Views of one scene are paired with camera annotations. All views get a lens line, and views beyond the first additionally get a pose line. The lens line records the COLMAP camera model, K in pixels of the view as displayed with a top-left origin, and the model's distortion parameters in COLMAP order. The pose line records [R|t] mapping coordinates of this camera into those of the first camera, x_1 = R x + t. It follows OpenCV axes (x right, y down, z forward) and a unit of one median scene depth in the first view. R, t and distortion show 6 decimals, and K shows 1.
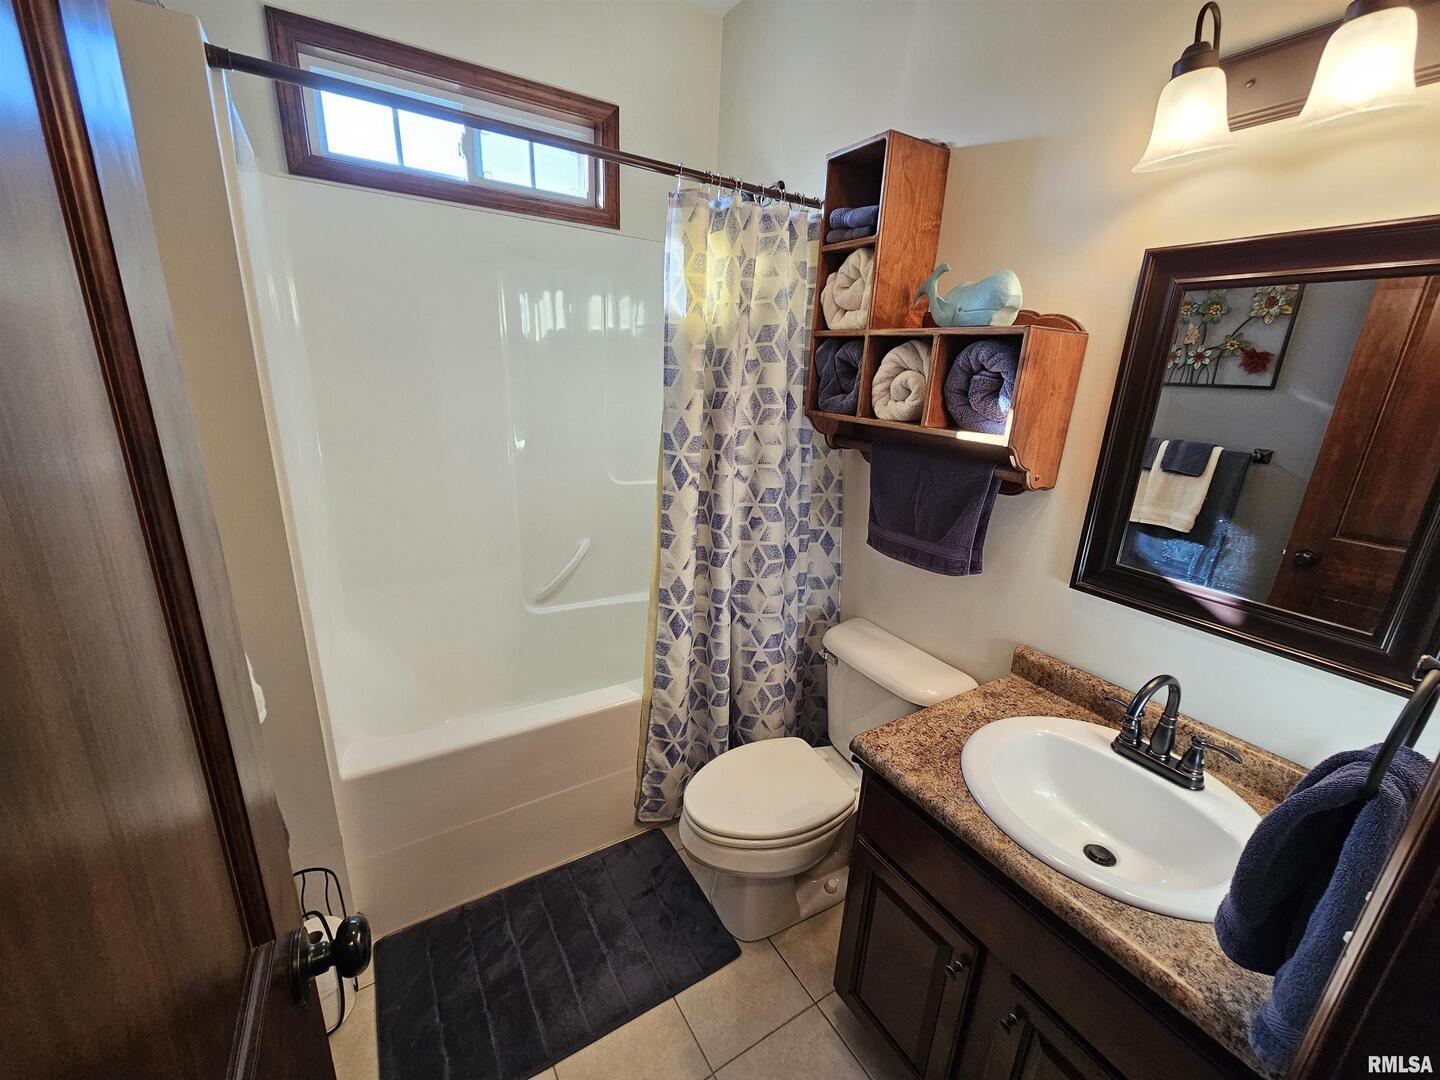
lens RADIAL K [[586.9, 0, 724.8], [0, 586.9, 548.1], [0, 0, 1]] dist [0.000139, -0.000305]
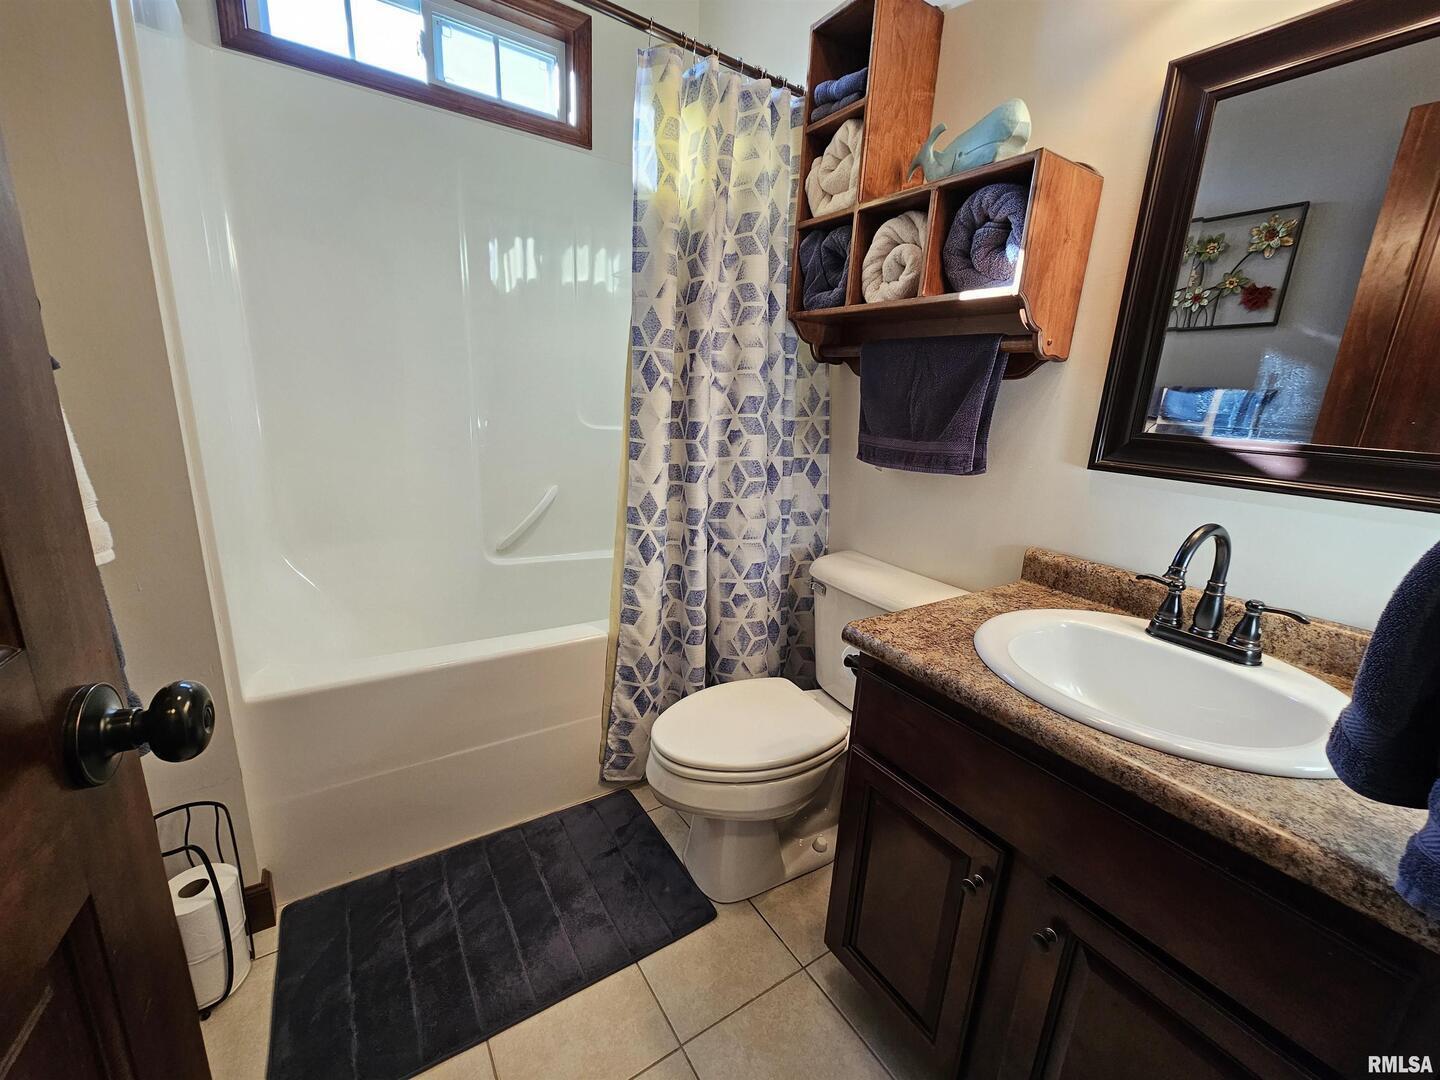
lens RADIAL K [[586.9, 0, 724.8], [0, 586.9, 548.1], [0, 0, 1]] dist [0.000139, -0.000305]
pose [[0.999677, 0.001852, 0.025345, 0.015905], [-0.000734, 0.999030, -0.044029, 0.187822], [-0.025401, 0.043996, 0.998709, 0.114063]]
